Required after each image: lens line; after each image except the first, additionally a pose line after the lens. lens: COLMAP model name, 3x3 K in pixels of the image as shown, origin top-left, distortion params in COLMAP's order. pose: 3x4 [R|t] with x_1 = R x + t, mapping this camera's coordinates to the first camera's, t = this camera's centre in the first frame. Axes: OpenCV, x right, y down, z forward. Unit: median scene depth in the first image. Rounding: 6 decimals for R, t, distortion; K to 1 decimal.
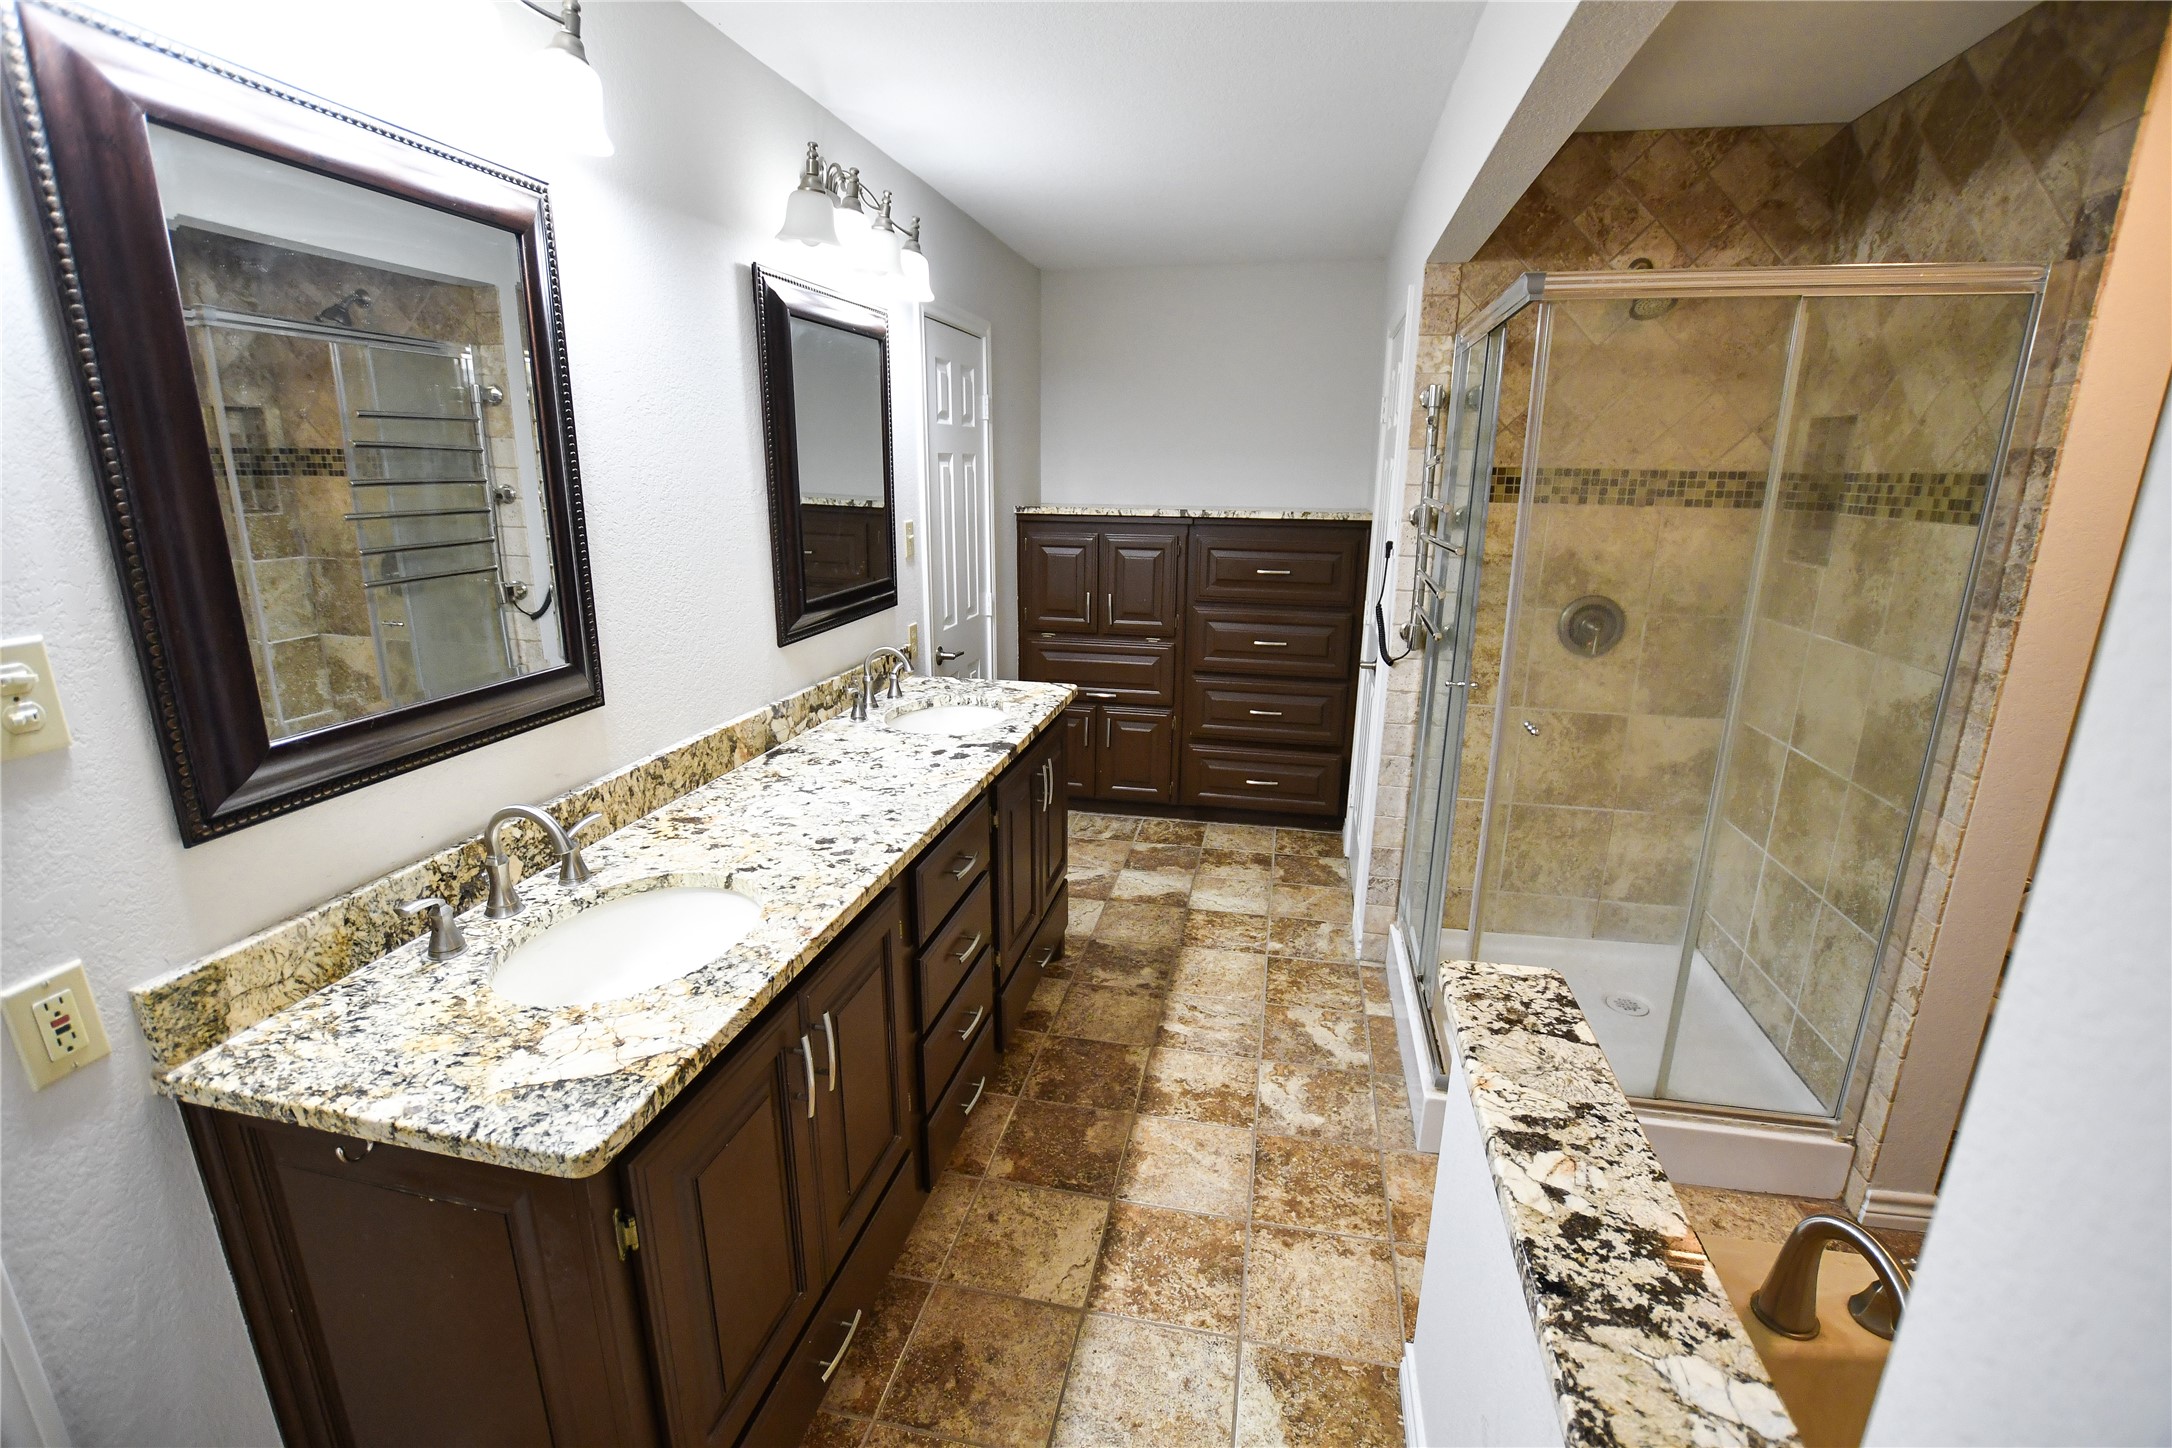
lens RADIAL K [[955.2, 0, 1087.8], [0, 955.2, 727.5], [0, 0, 1]] dist [-0.032733, 0.002326]
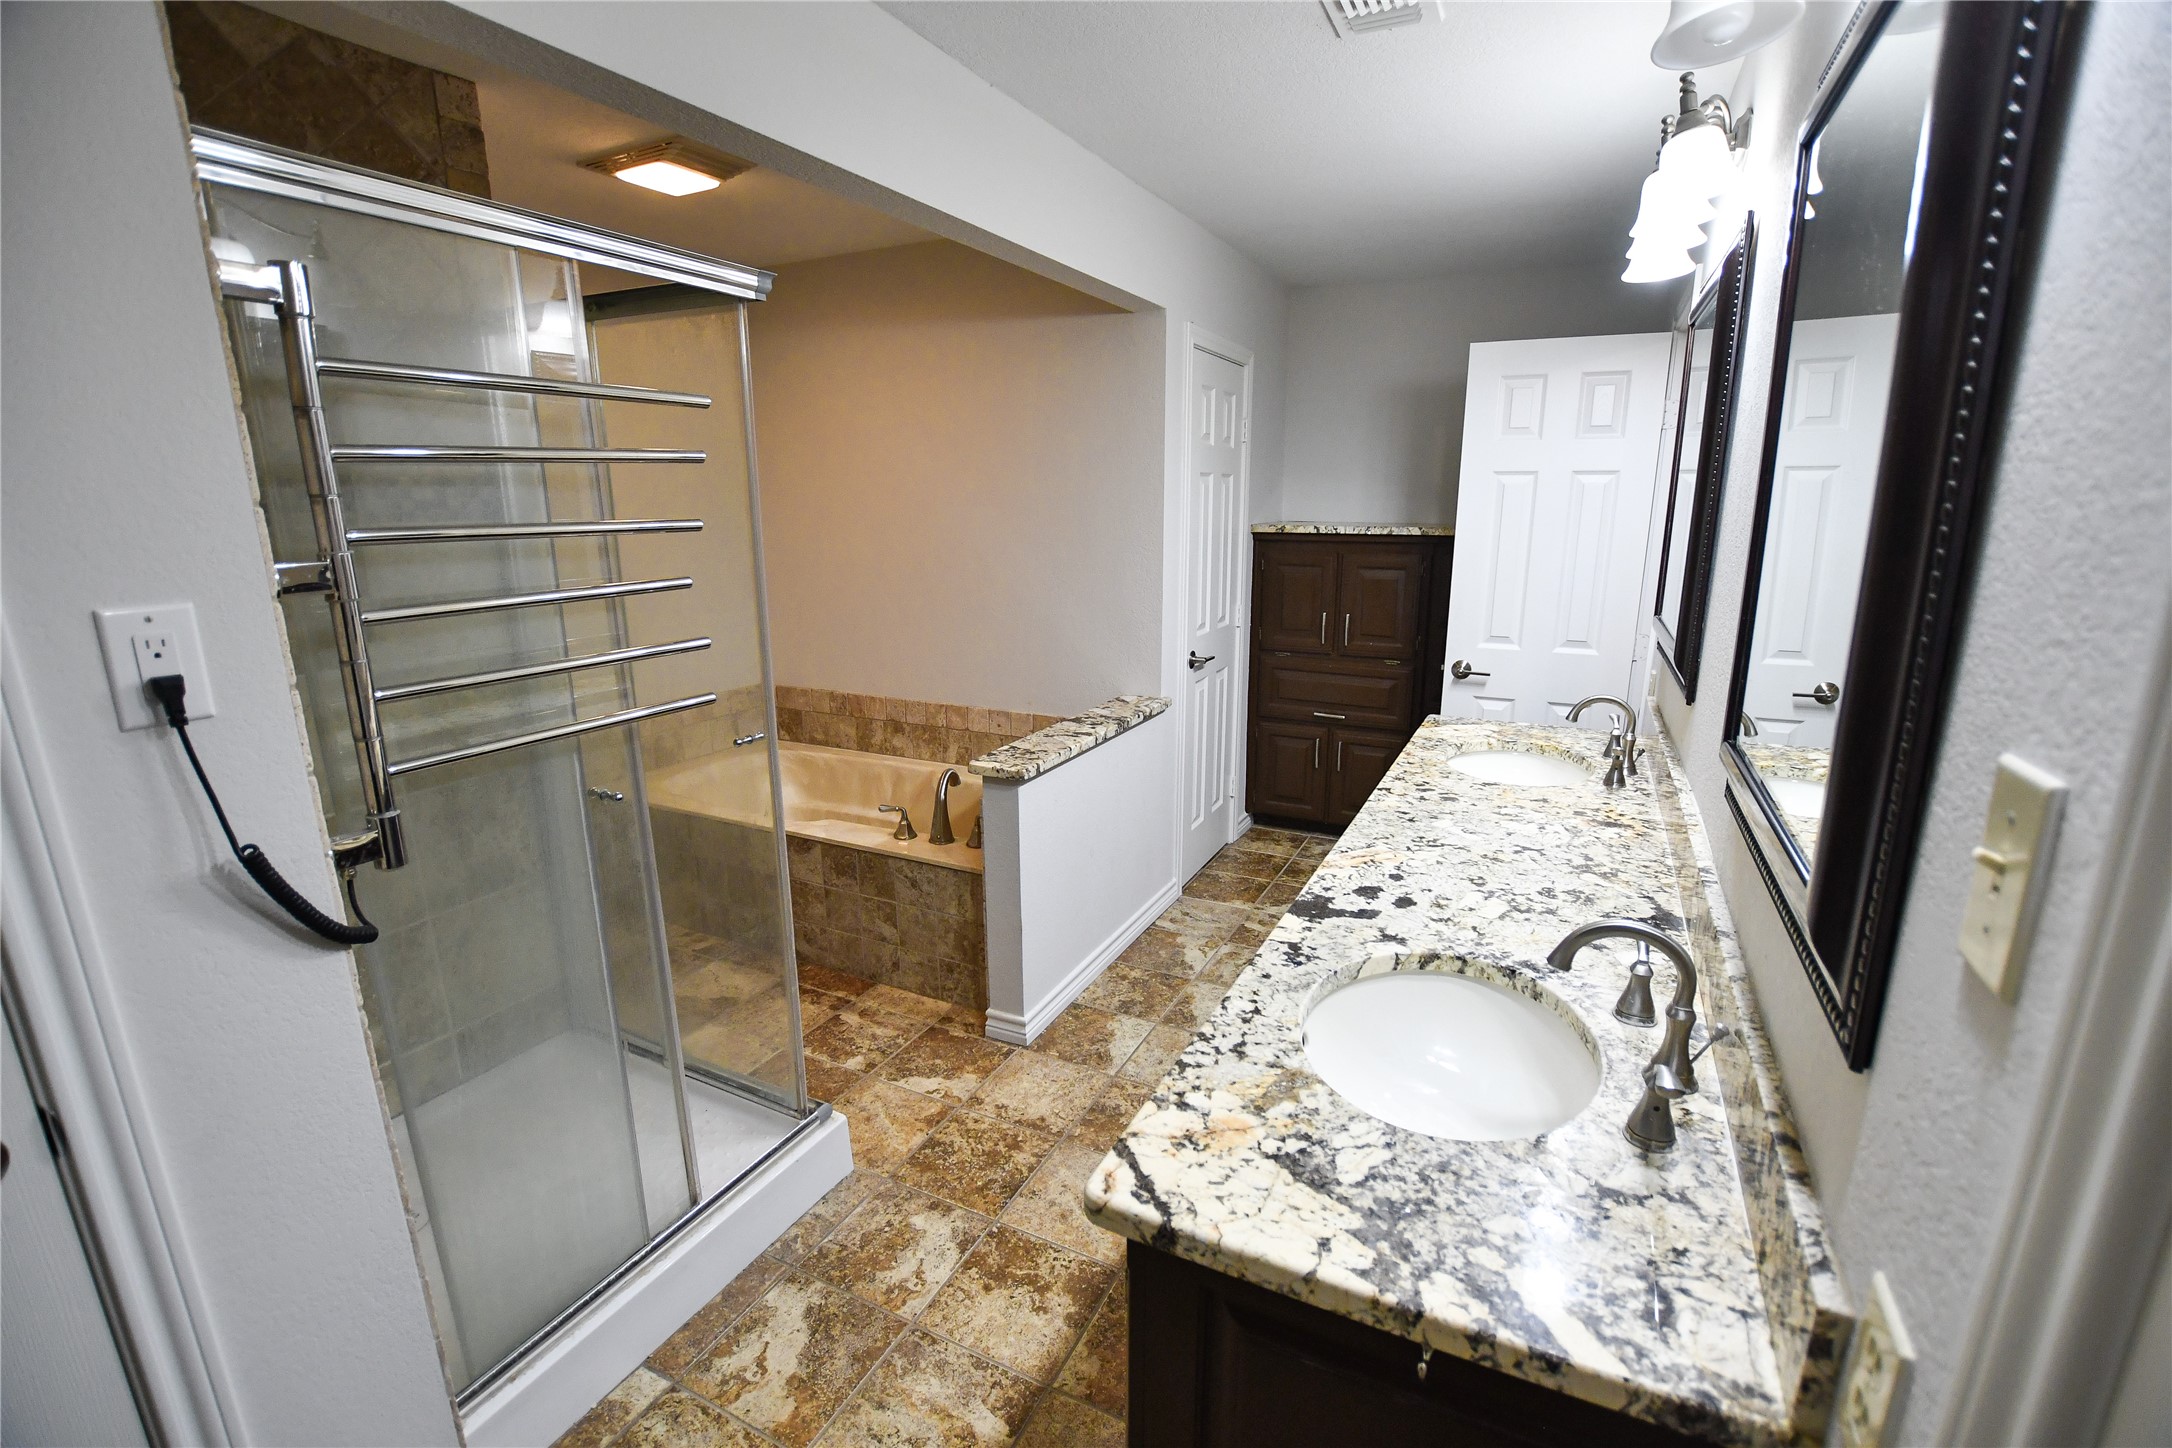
lens RADIAL K [[955.2, 0, 1087.0], [0, 955.2, 719.8], [0, 0, 1]] dist [-0.032733, 0.002326]
pose [[-0.965974, -0.063544, 0.250714, -0.109716], [0.064375, 0.879775, 0.471012, -0.445093], [-0.250502, 0.471125, -0.845748, 1.688537]]
